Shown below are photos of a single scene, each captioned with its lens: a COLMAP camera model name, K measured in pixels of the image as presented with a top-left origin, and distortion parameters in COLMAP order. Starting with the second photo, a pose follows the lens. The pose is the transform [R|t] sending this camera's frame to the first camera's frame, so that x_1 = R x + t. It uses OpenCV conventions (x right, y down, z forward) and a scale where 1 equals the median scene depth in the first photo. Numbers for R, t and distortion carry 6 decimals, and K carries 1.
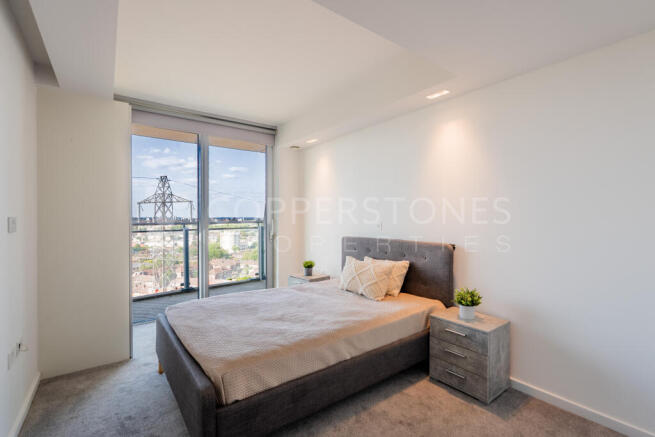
lens RADIAL K [[298.7, 0, 324.9], [0, 298.7, 217.9], [0, 0, 1]] dist [0.001829, 0.000911]
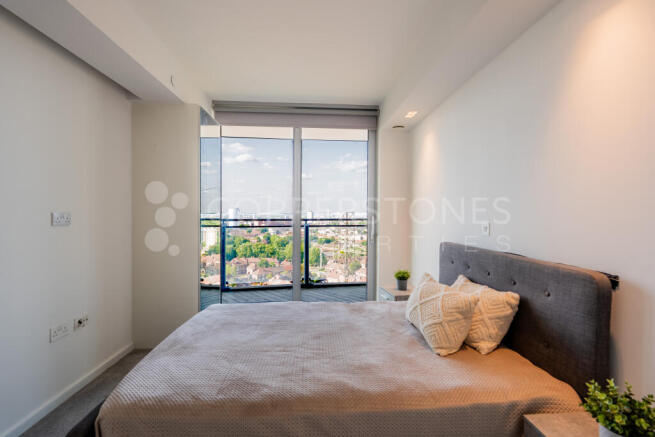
lens RADIAL K [[298.7, 0, 328.9], [0, 298.7, 217.9], [0, 0, 1]] dist [0.001829, 0.000911]
pose [[0.842656, 0.012960, -0.538296, 0.282544], [-0.007684, 0.999898, 0.012045, -0.000501], [0.538398, -0.006014, 0.842669, 0.350010]]
